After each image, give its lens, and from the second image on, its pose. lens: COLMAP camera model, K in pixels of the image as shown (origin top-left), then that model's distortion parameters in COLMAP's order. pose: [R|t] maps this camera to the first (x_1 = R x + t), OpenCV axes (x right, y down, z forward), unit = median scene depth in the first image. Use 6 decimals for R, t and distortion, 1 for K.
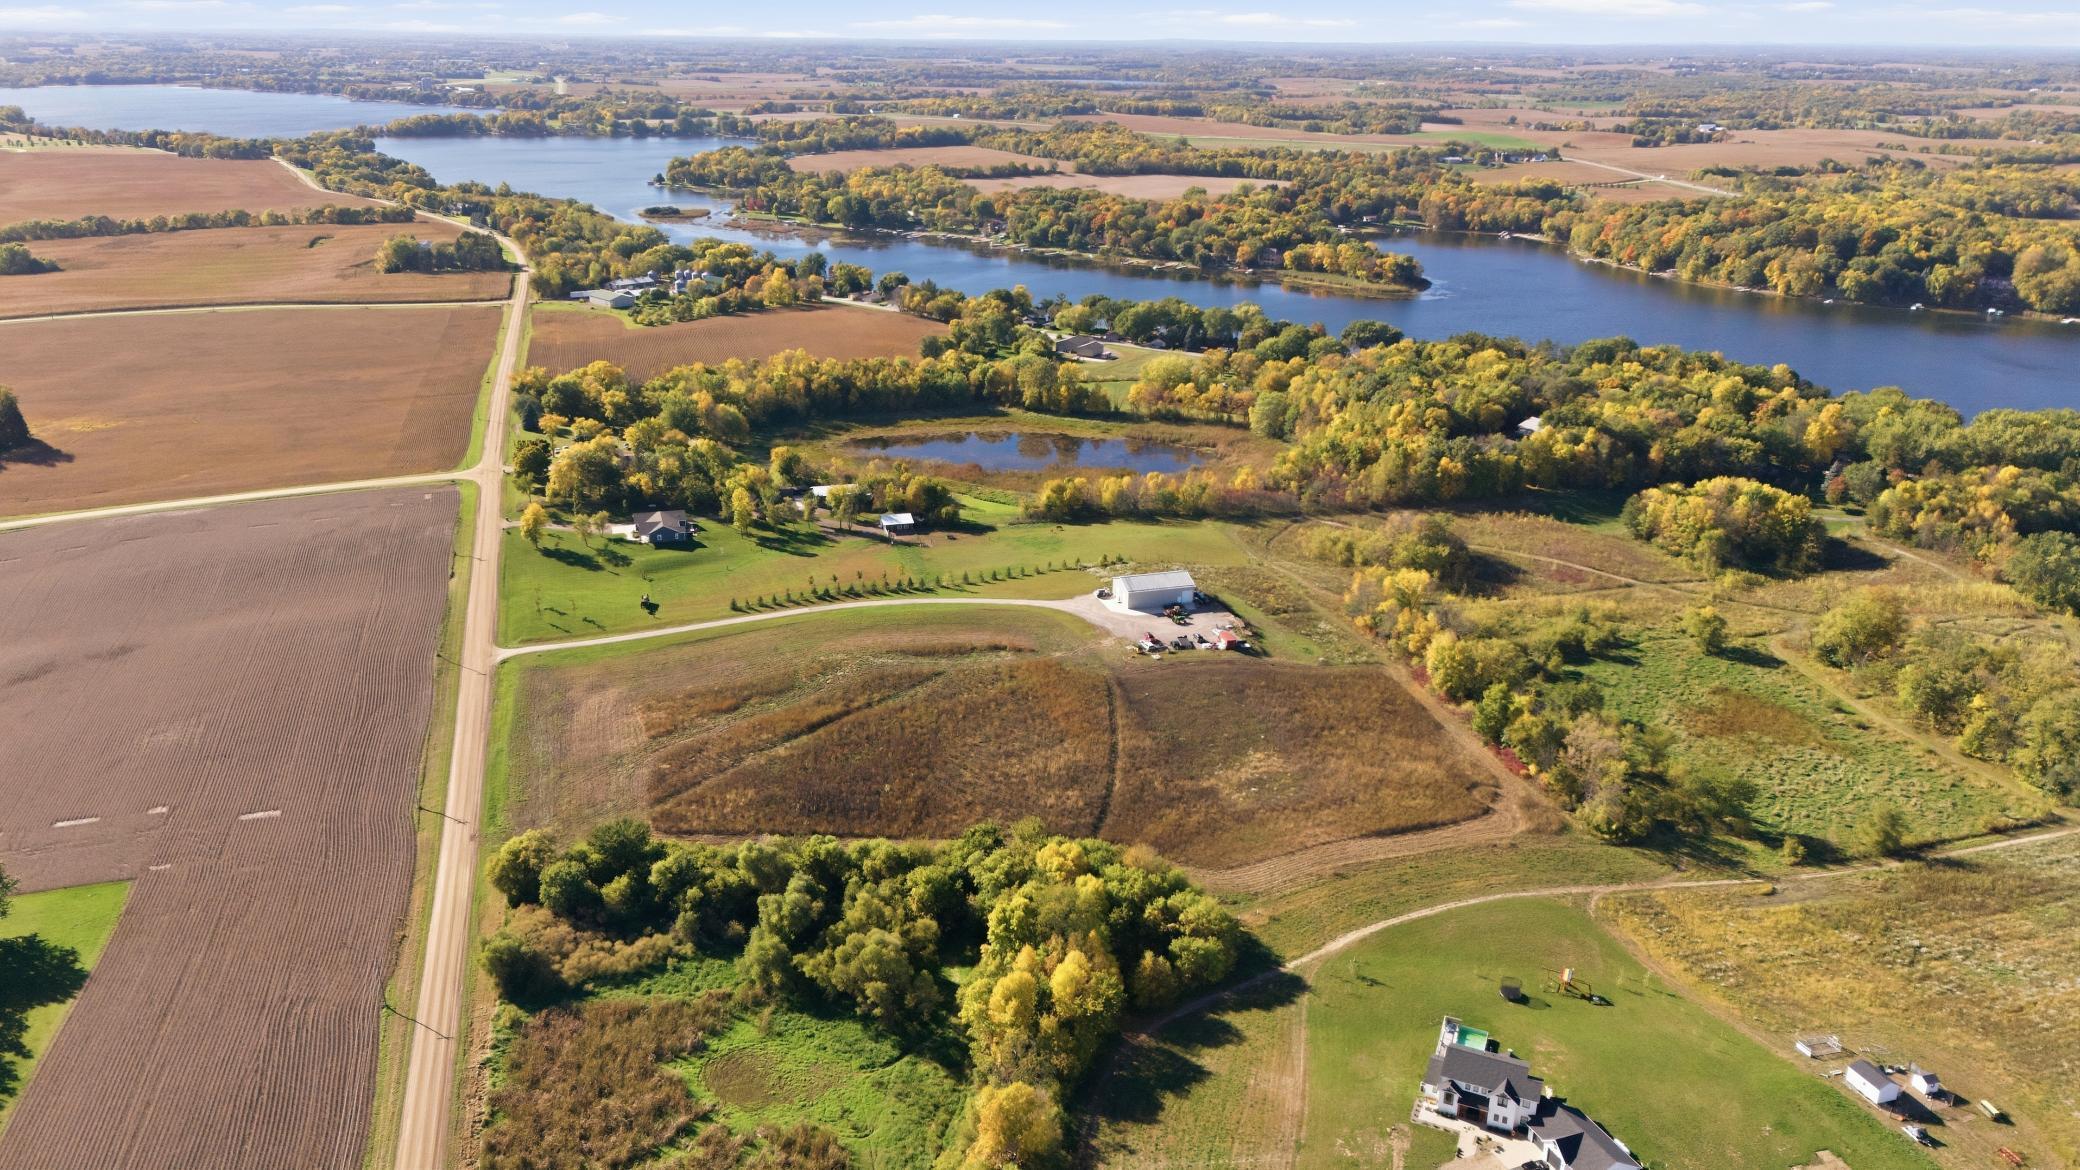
lens RADIAL K [[1525.2, 0, 1035.1], [0, 1525.2, 584.2], [0, 0, 1]] dist [0.070989, -0.061560]
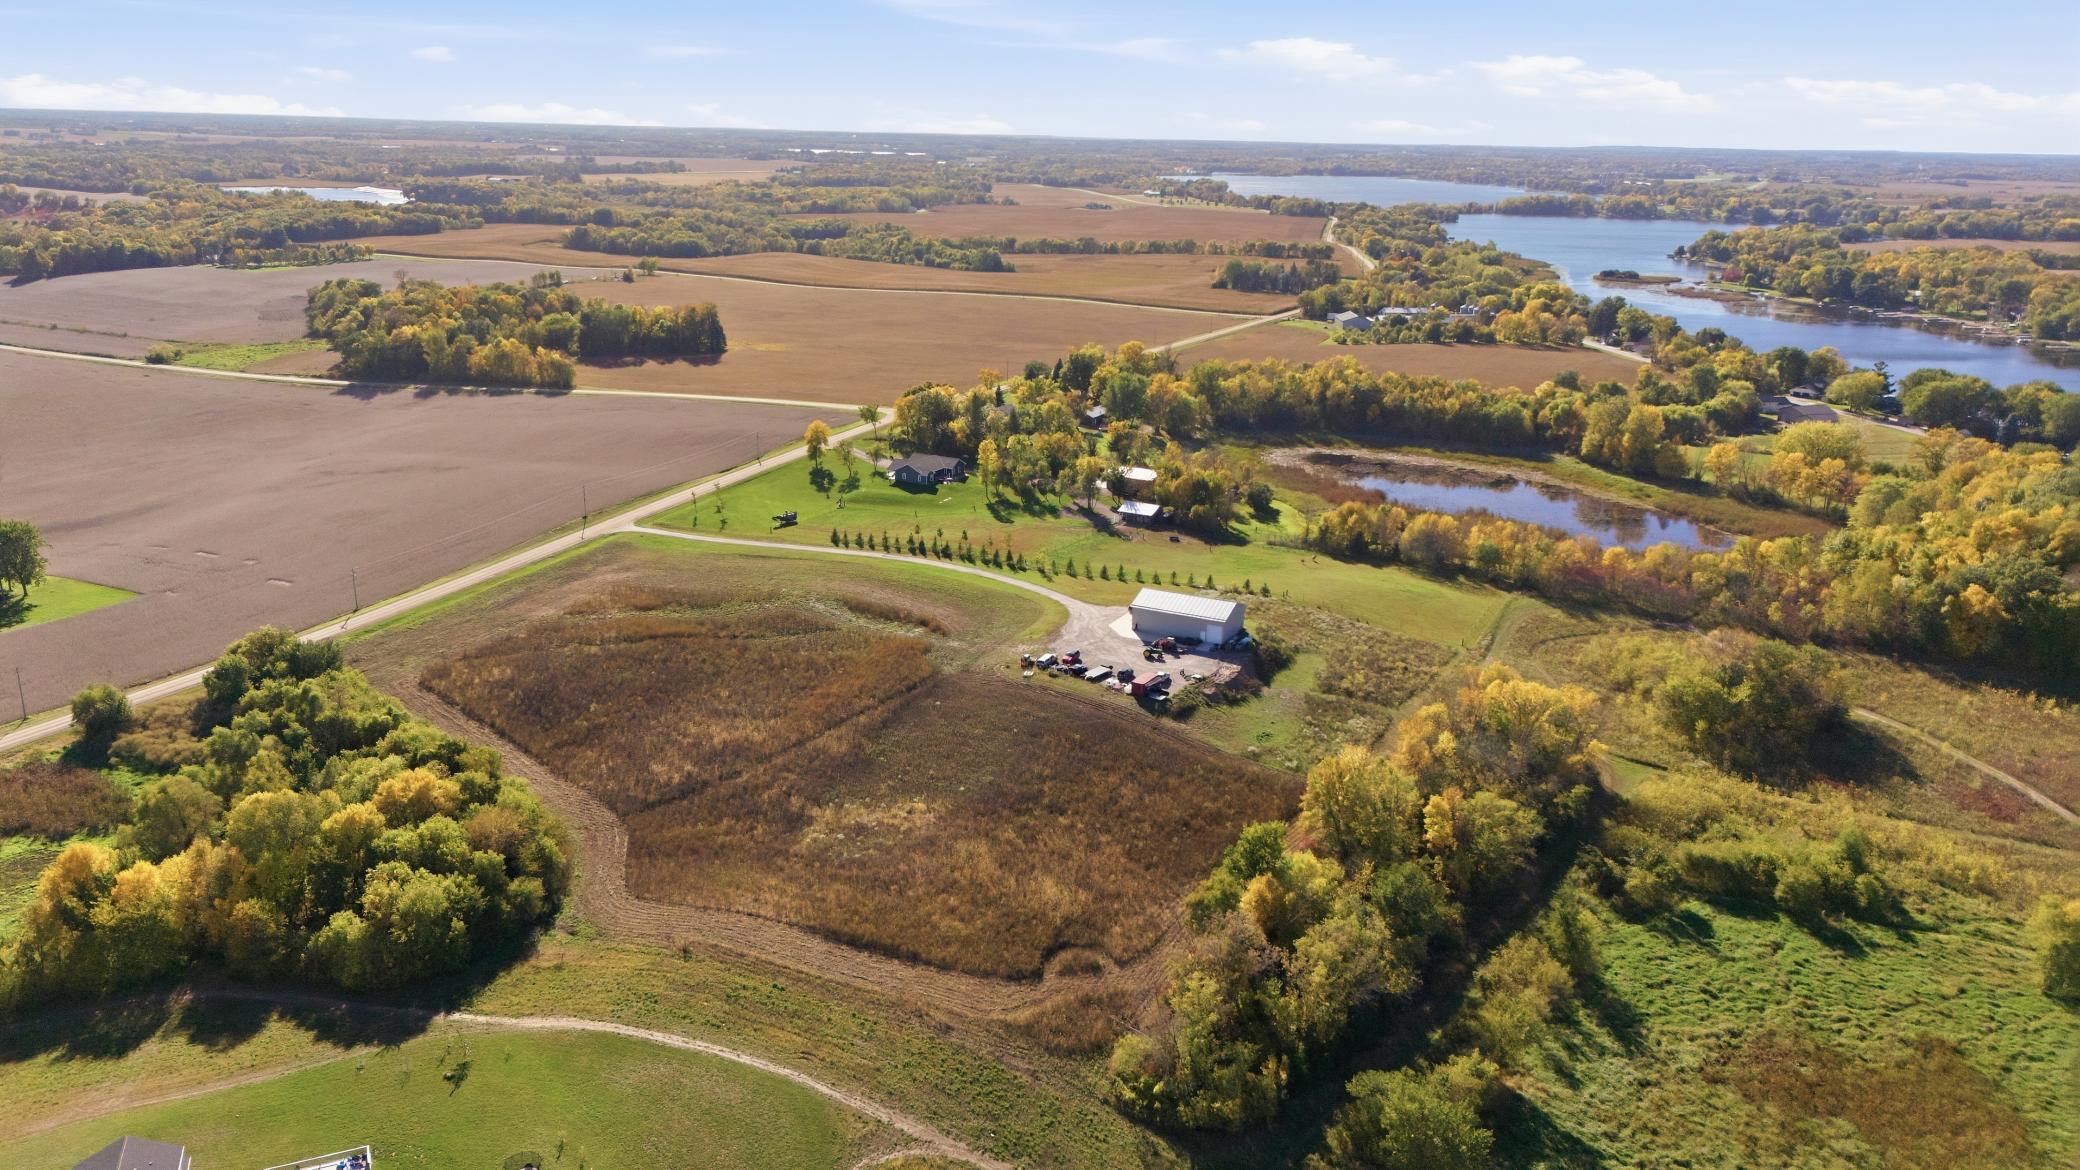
lens RADIAL K [[1525.2, 0, 1035.1], [0, 1525.2, 584.2], [0, 0, 1]] dist [0.070989, -0.061560]
pose [[0.718674, 0.202518, -0.665202, 0.410491], [-0.248721, 0.968225, 0.026058, -0.009754], [0.649342, 0.146723, 0.746209, 0.336898]]
